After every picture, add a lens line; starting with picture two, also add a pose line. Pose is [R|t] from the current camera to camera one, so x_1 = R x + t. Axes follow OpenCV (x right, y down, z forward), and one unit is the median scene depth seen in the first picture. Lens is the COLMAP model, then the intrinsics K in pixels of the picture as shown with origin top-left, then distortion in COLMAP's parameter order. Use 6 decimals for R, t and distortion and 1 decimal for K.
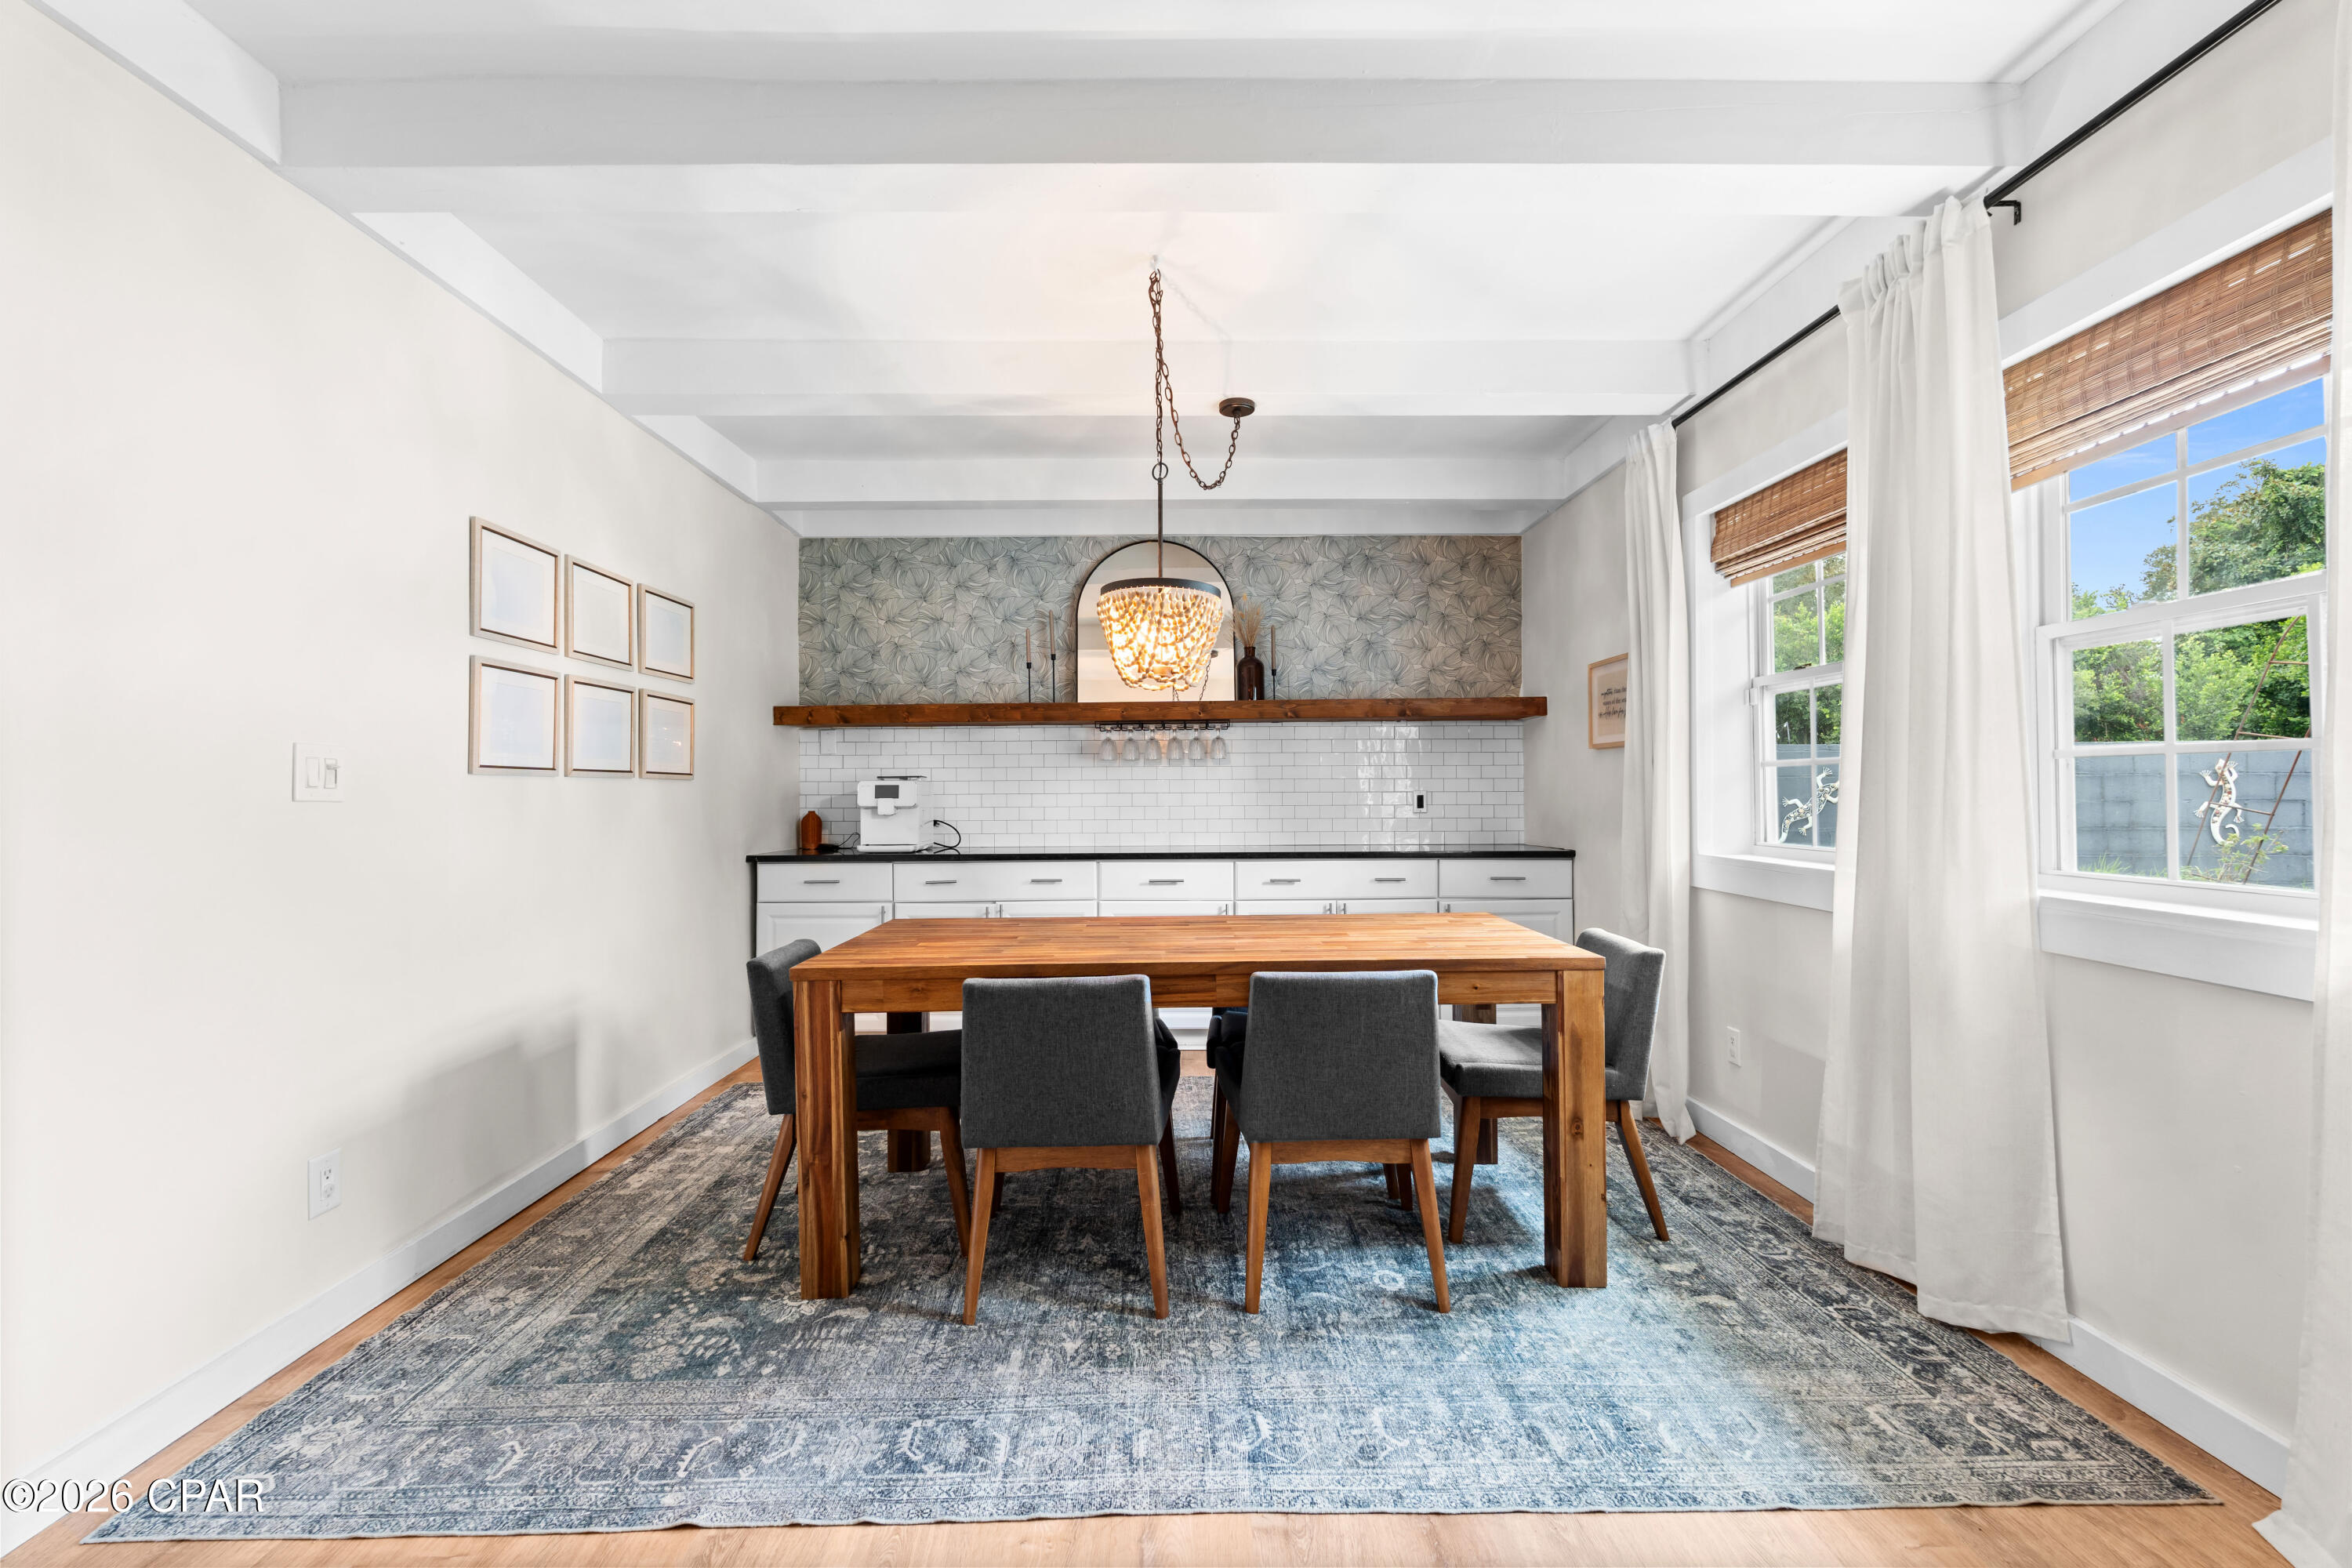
lens RADIAL K [[1017.3, 0, 1176.9], [0, 1017.3, 790.3], [0, 0, 1]] dist [-0.002715, 0.000560]
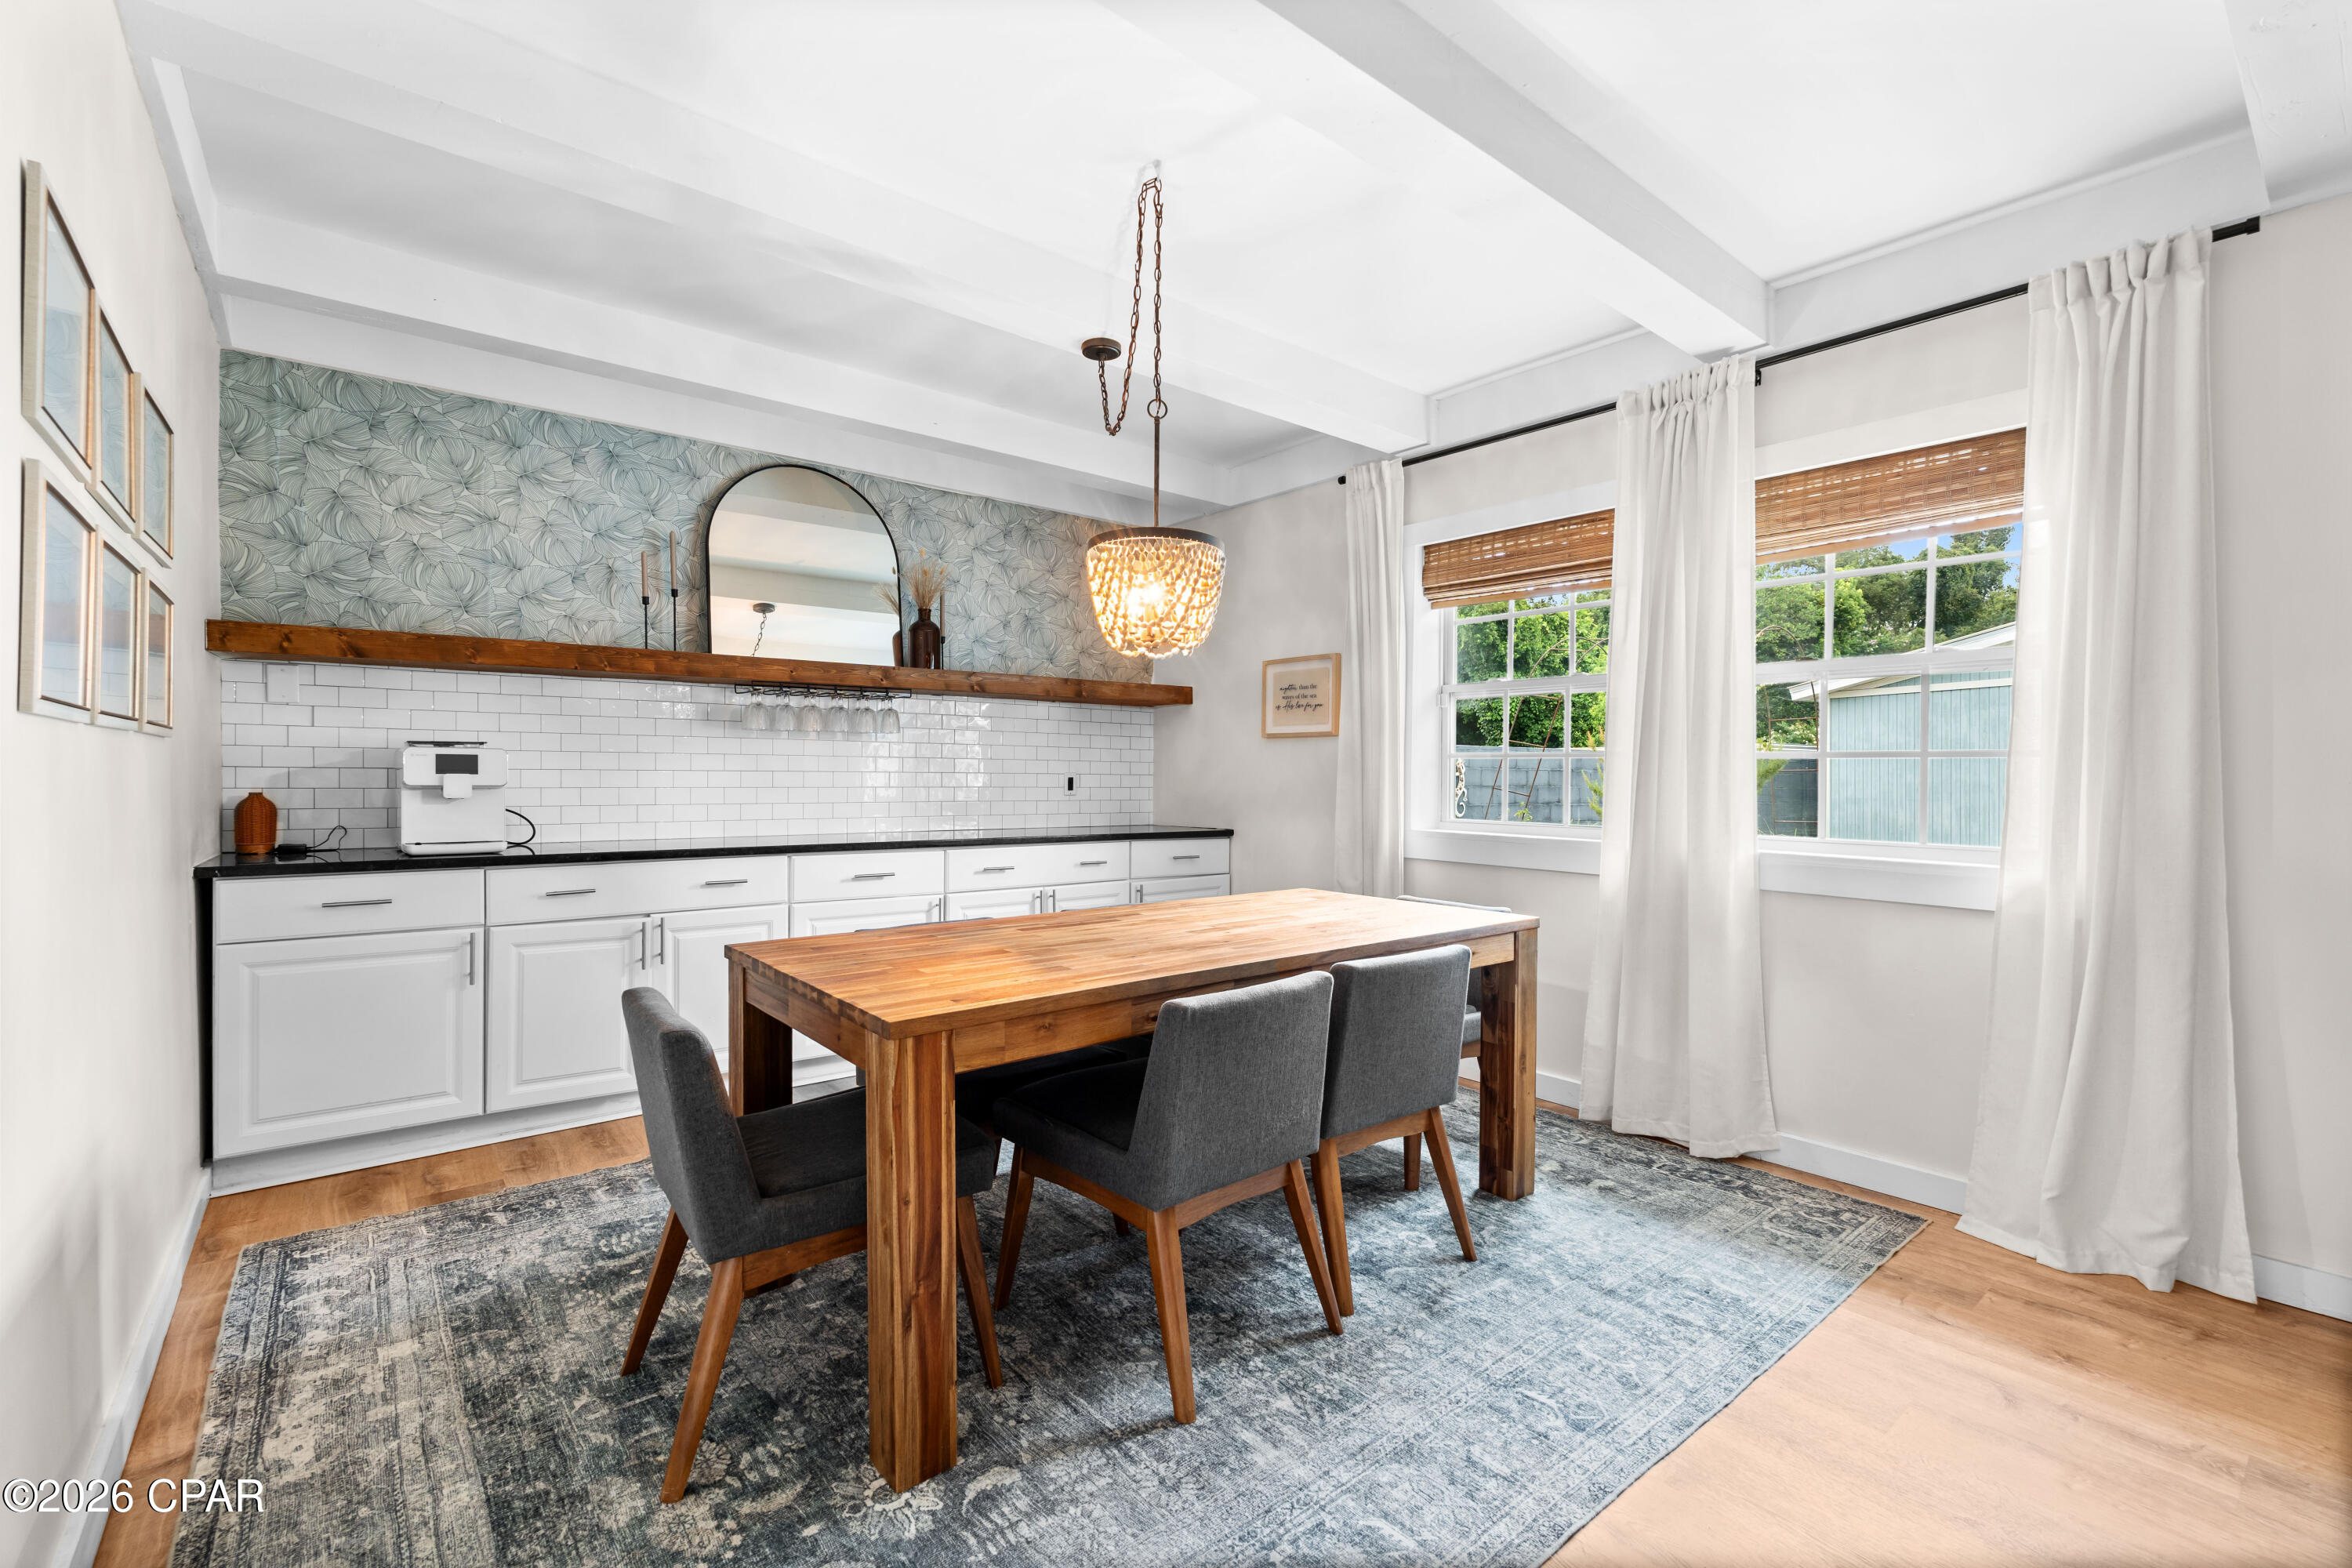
lens RADIAL K [[1017.3, 0, 1176.9], [0, 1017.3, 790.3], [0, 0, 1]] dist [-0.002715, 0.000560]
pose [[0.784244, 0.002607, 0.620447, -0.306221], [-0.013386, 0.999830, 0.012719, 0.003479], [-0.620308, -0.018280, 0.784145, 0.161835]]
